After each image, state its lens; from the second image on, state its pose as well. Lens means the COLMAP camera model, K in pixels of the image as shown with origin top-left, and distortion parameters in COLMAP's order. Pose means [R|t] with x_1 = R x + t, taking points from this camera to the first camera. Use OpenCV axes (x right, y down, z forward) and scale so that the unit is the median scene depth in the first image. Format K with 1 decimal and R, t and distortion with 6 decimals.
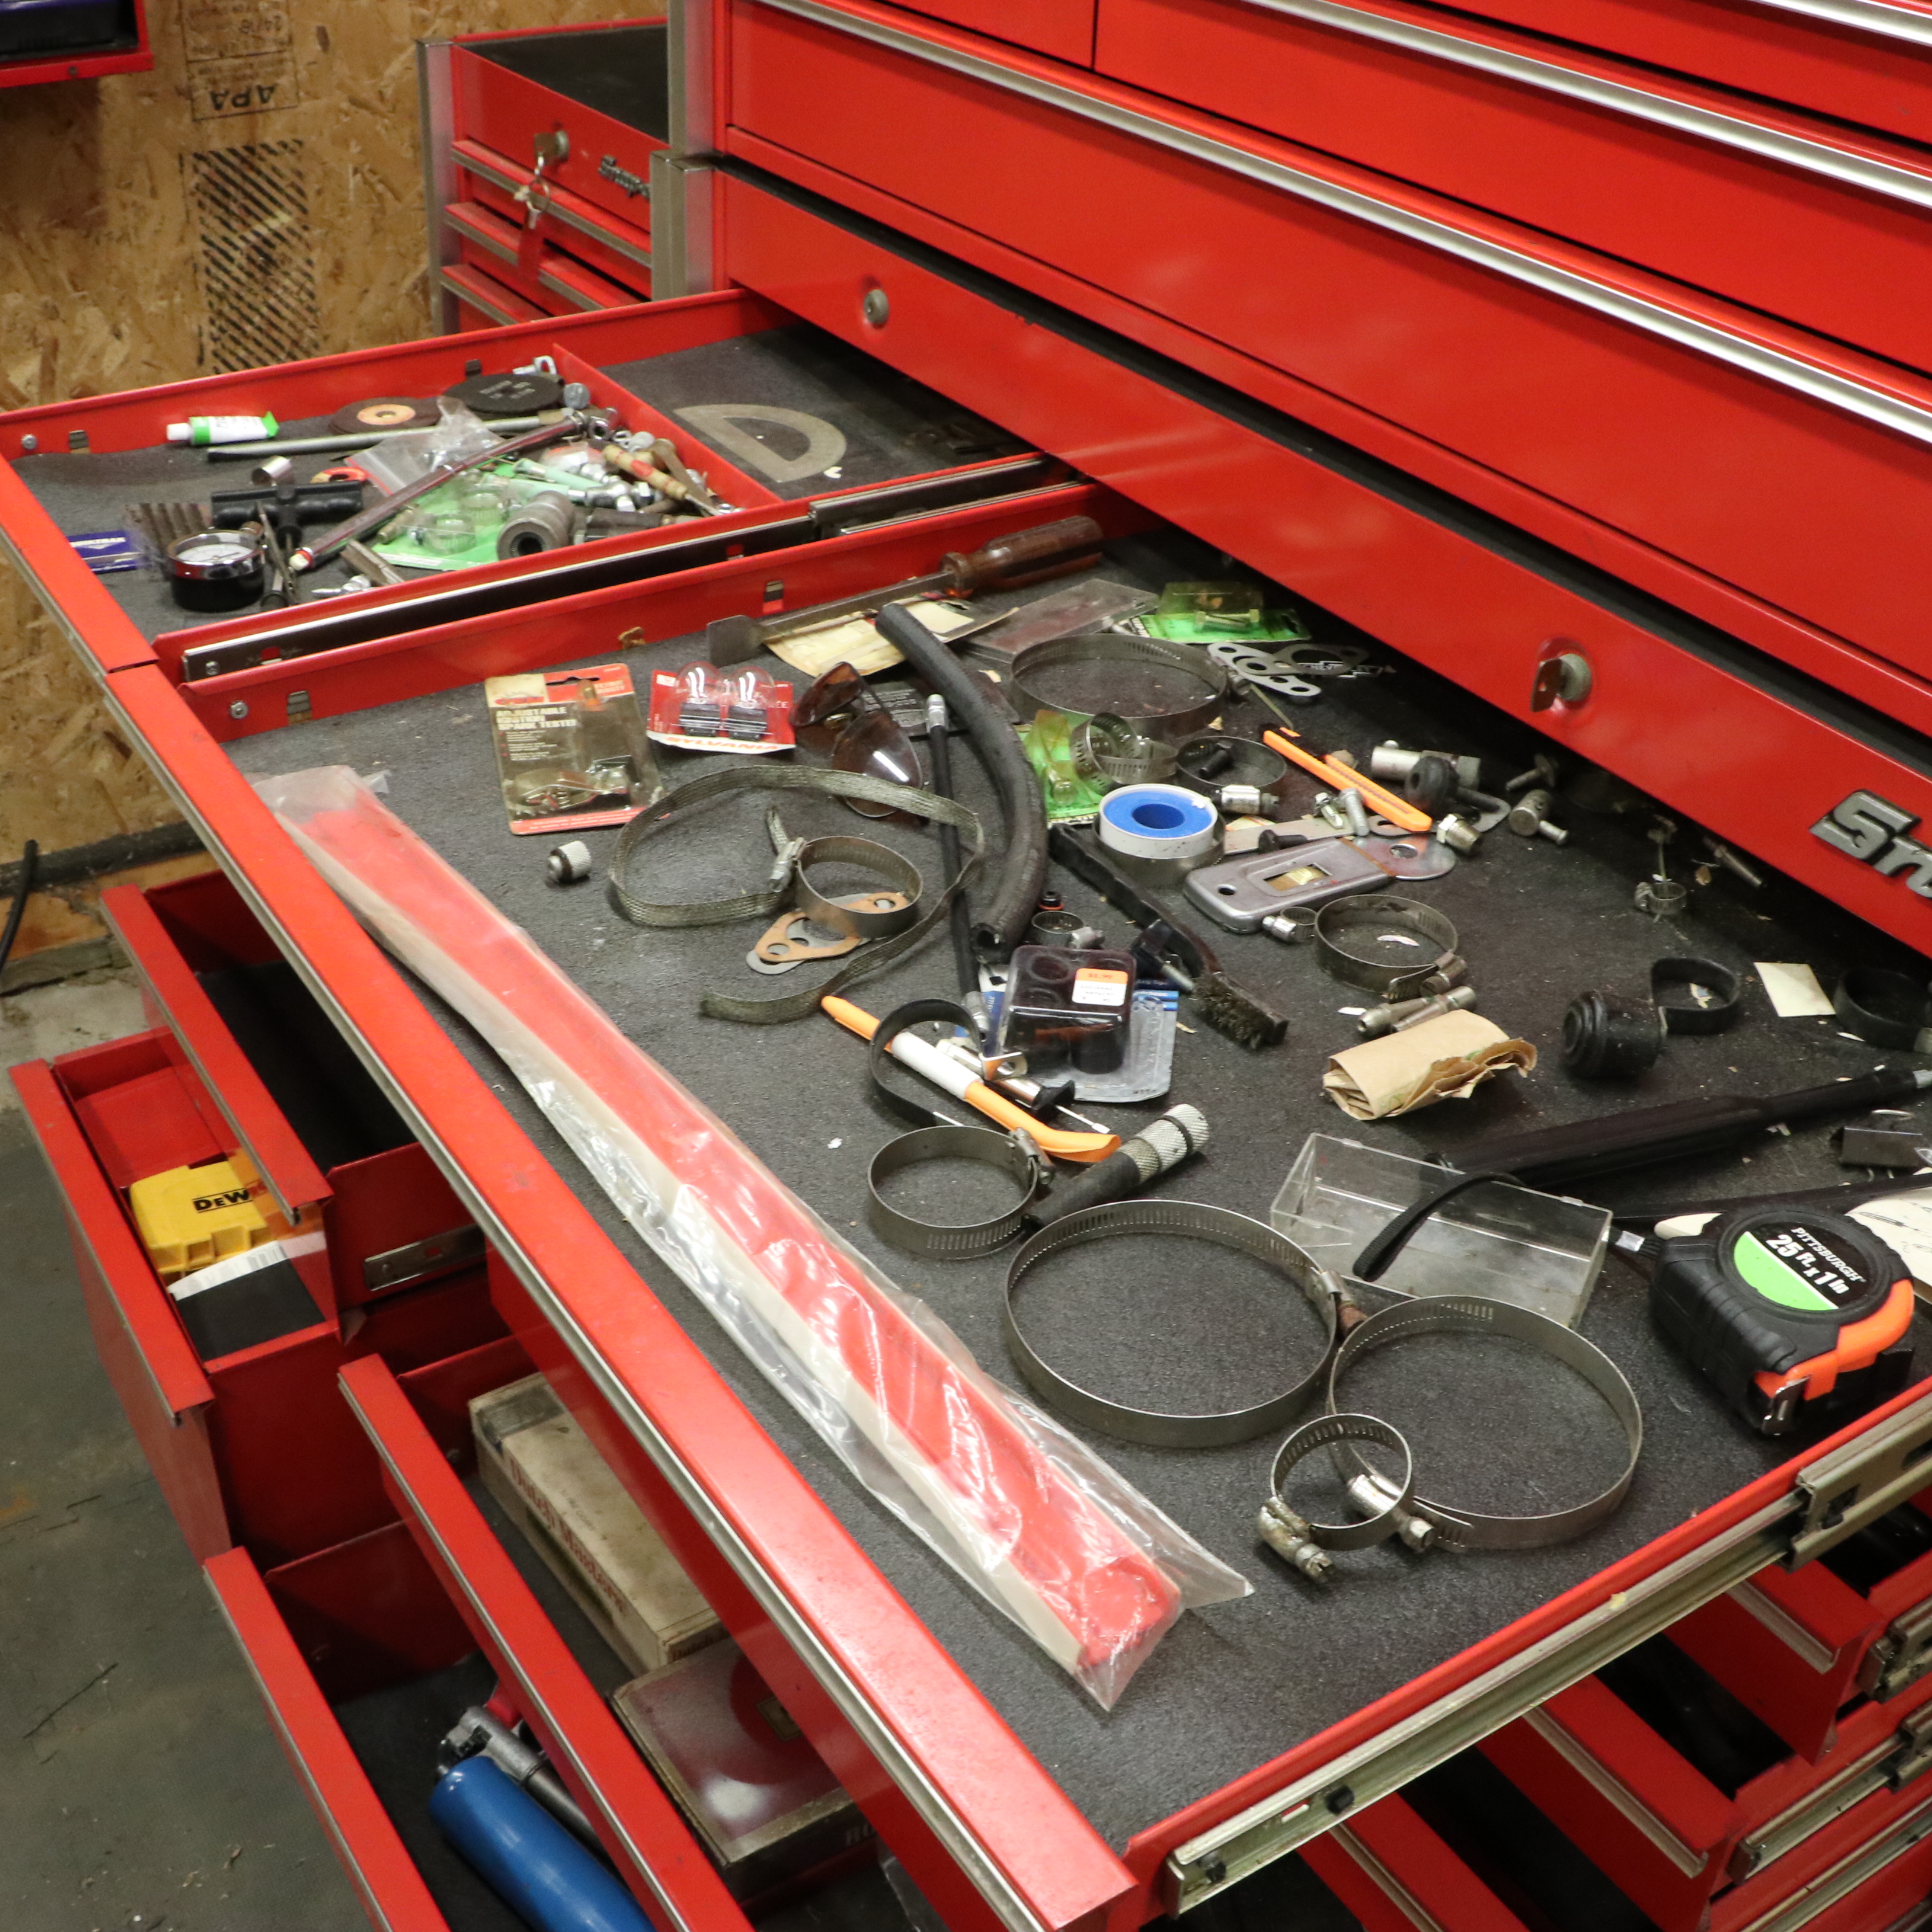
lens RADIAL K [[2354.5, 0, 955.1], [0, 2354.5, 991.7], [0, 0, 1]] dist [-0.186787, 0.154392]
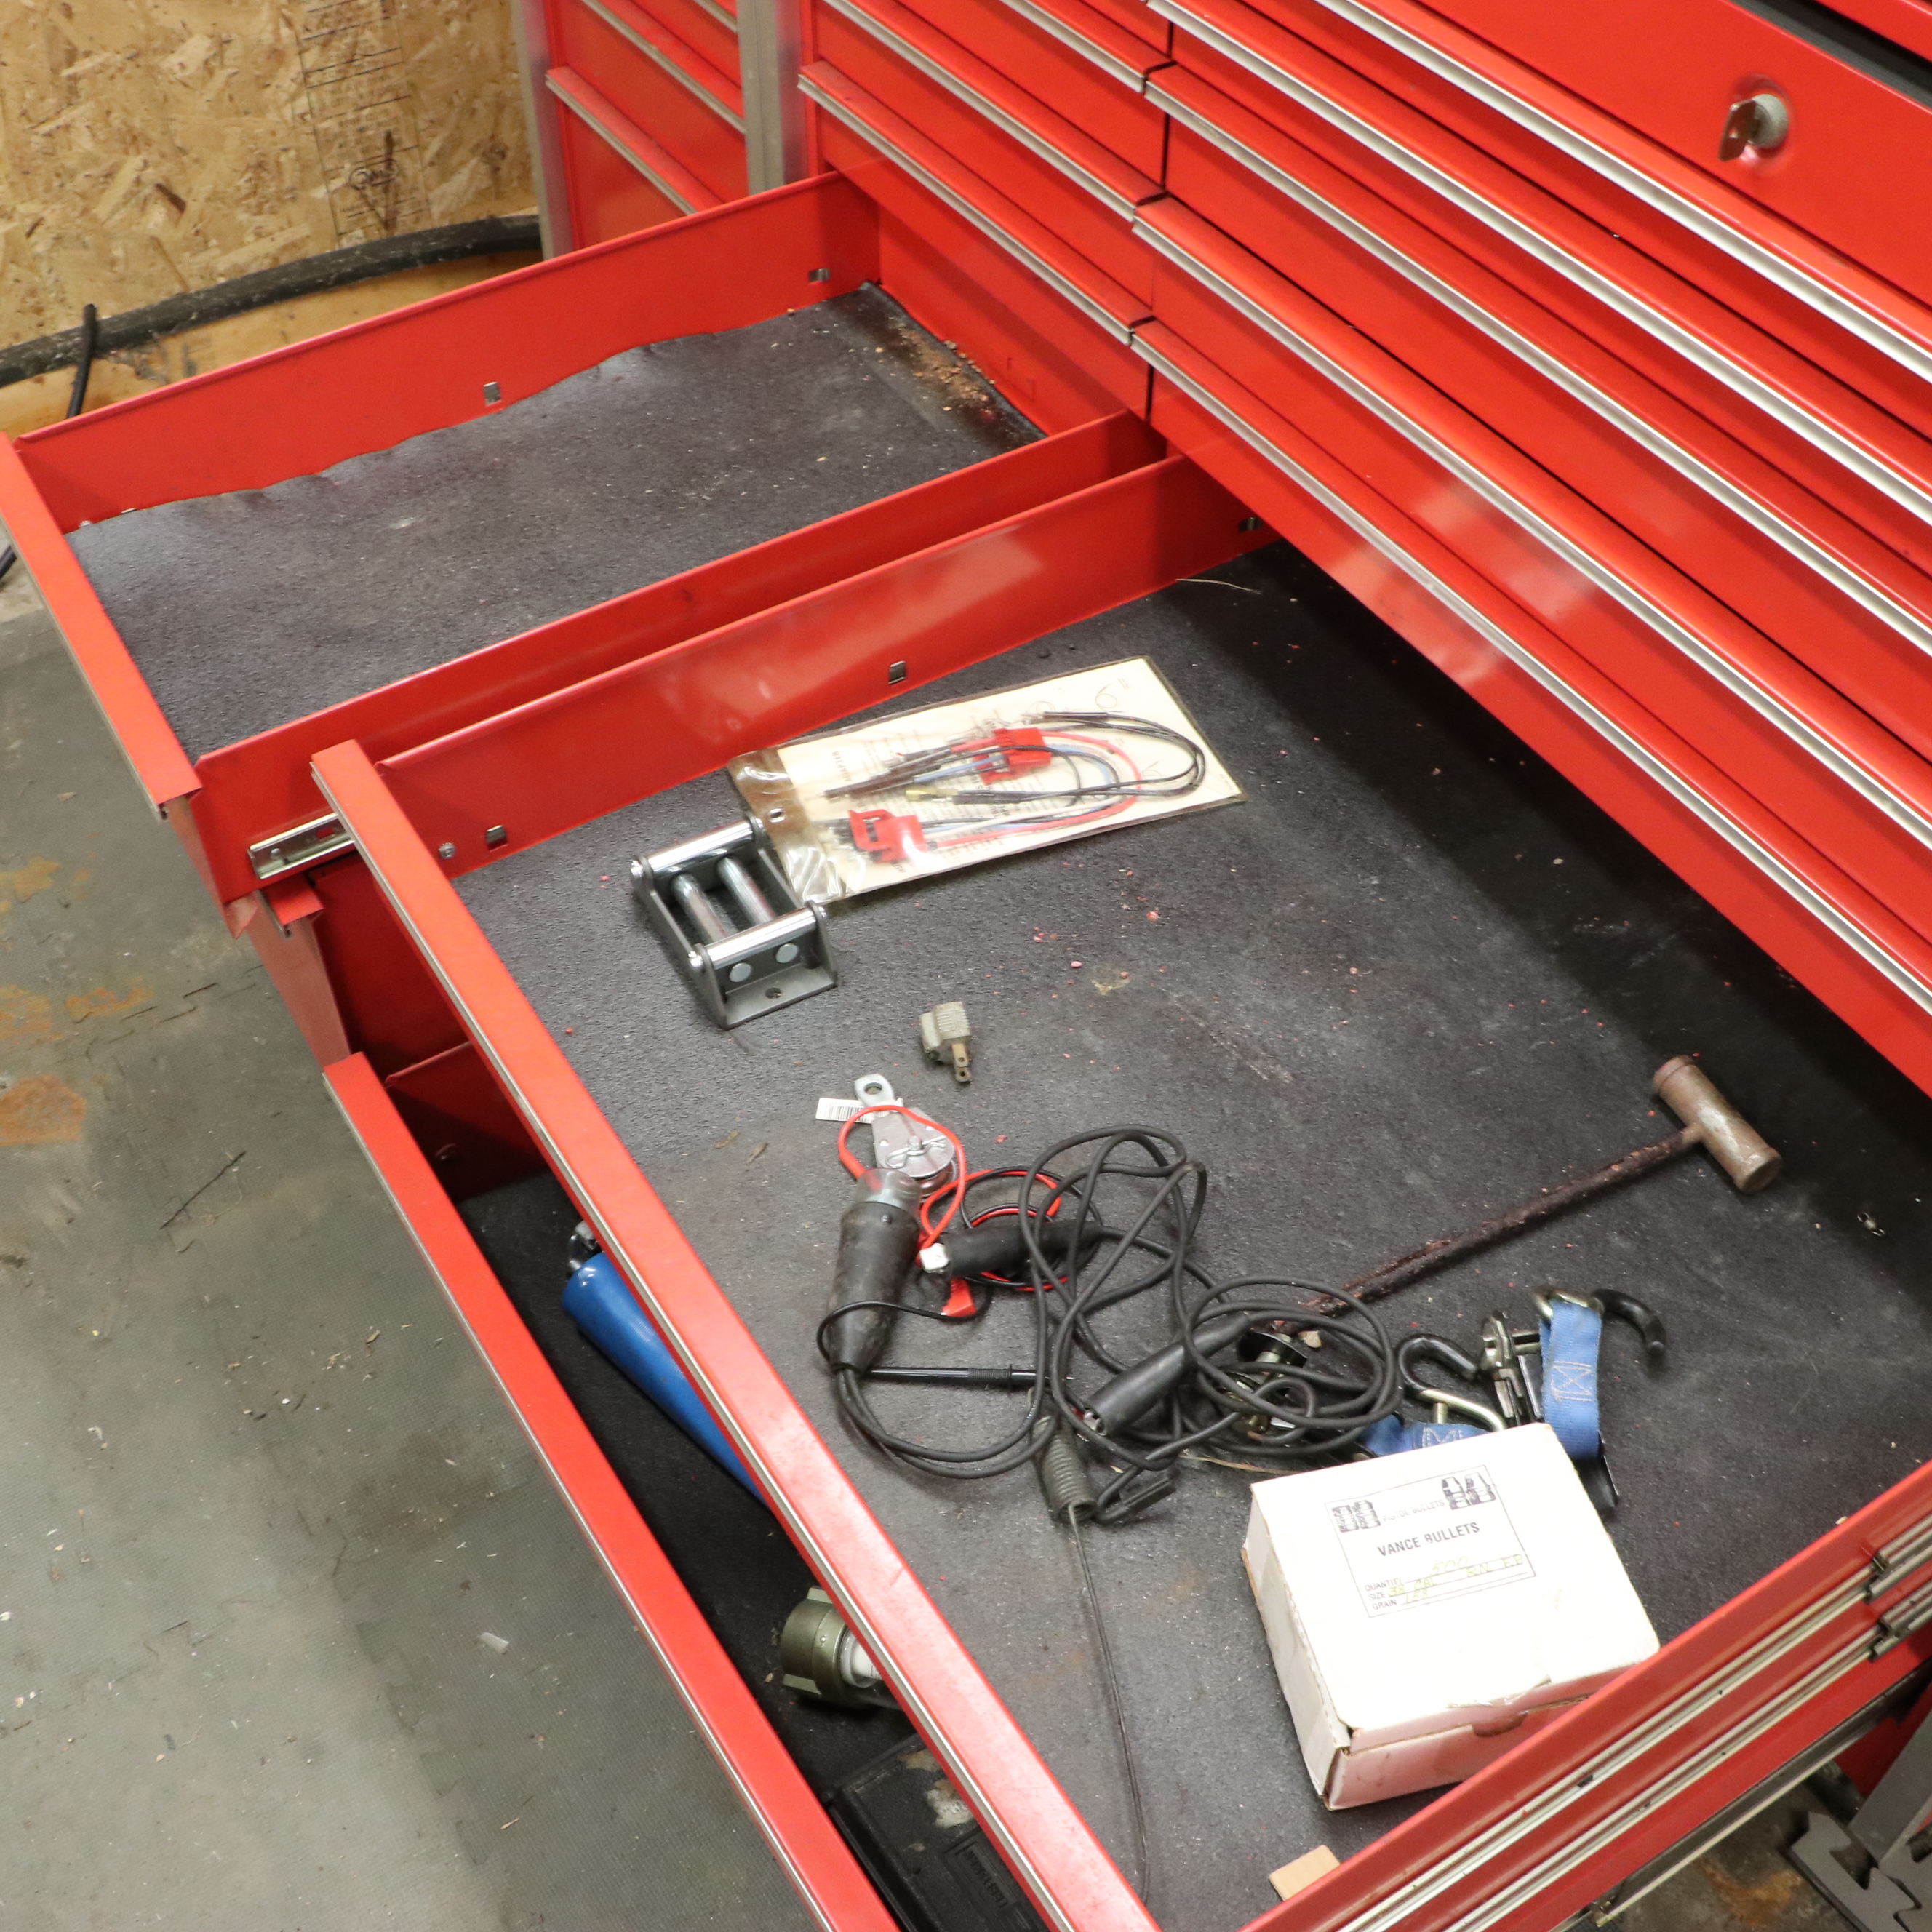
lens RADIAL K [[2358.0, 0, 960.4], [0, 2358.0, 987.1], [0, 0, 1]] dist [-0.191517, 0.166284]
pose [[0.999040, -0.015889, -0.040827, -0.006633], [0.025466, 0.968918, 0.246066, -0.015593], [0.035648, -0.246869, 0.968393, 0.026614]]
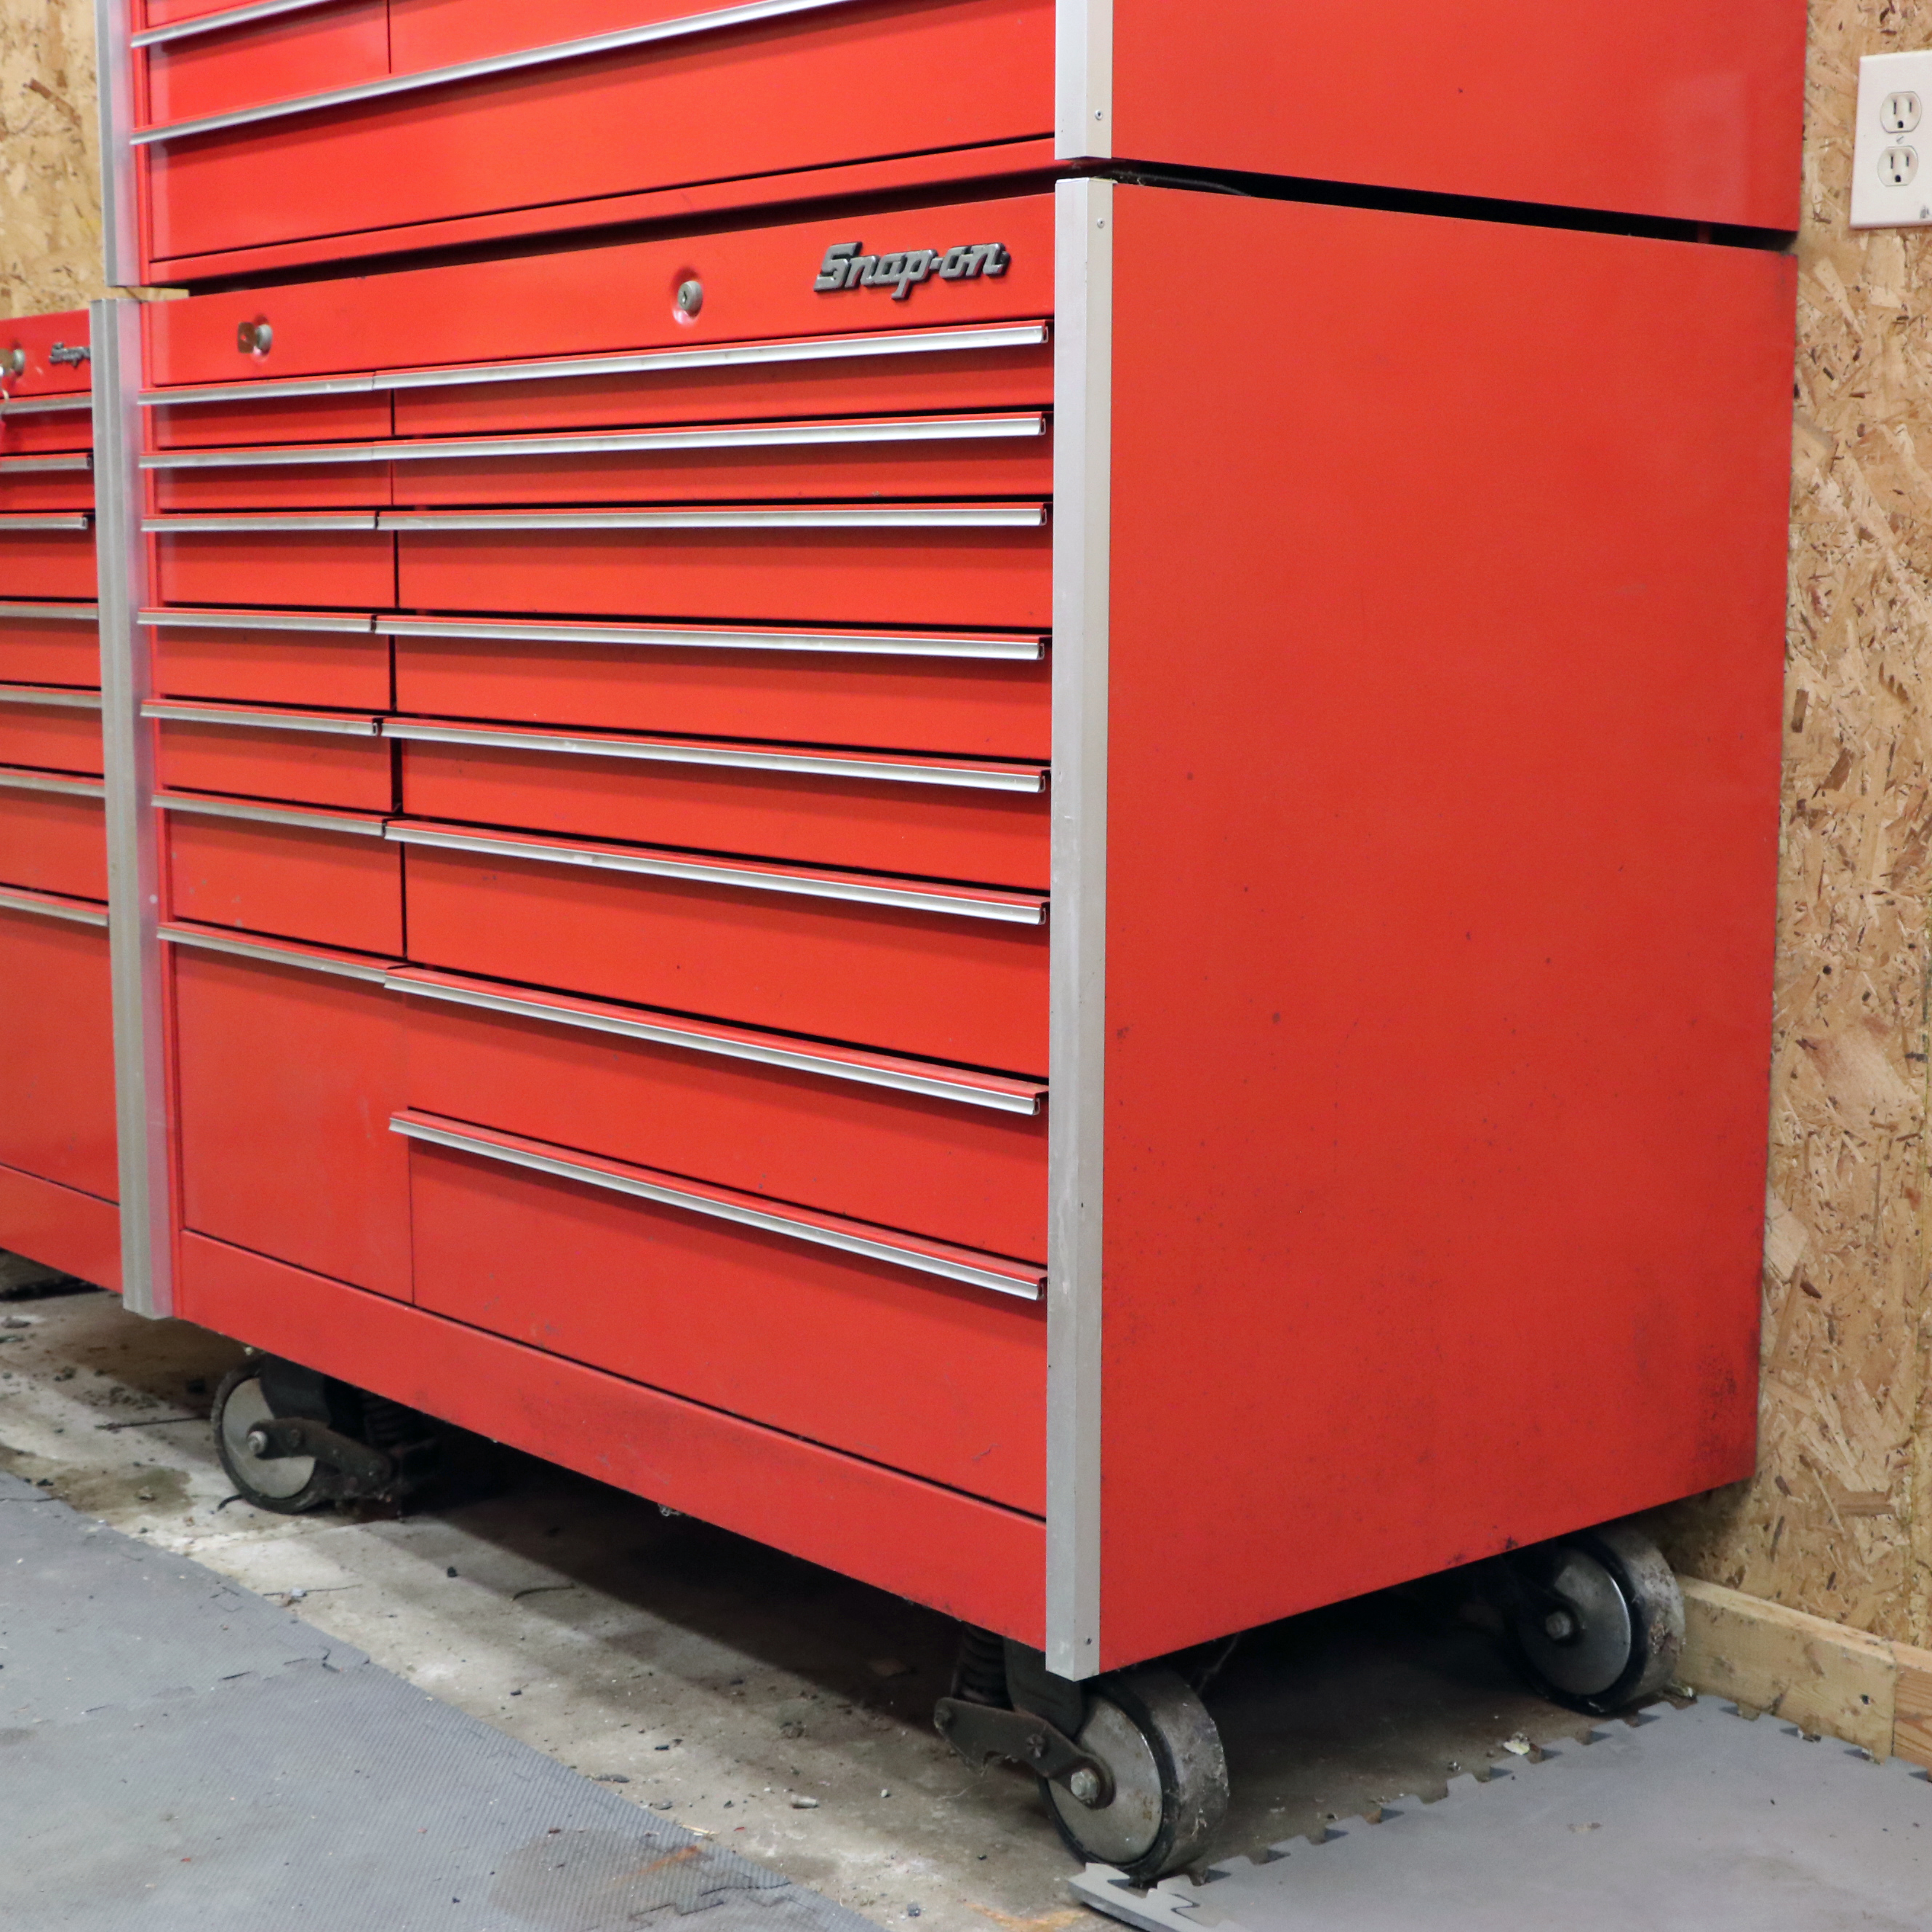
lens RADIAL K [[3274.1, 0, 965.0], [0, 3274.1, 1006.1], [0, 0, 1]] dist [-0.075828, 0.222555]
pose [[0.991073, -0.057126, 0.120464, 0.072176], [0.102684, 0.903363, -0.416403, 0.531945], [-0.085035, 0.425056, 0.901164, -0.328351]]
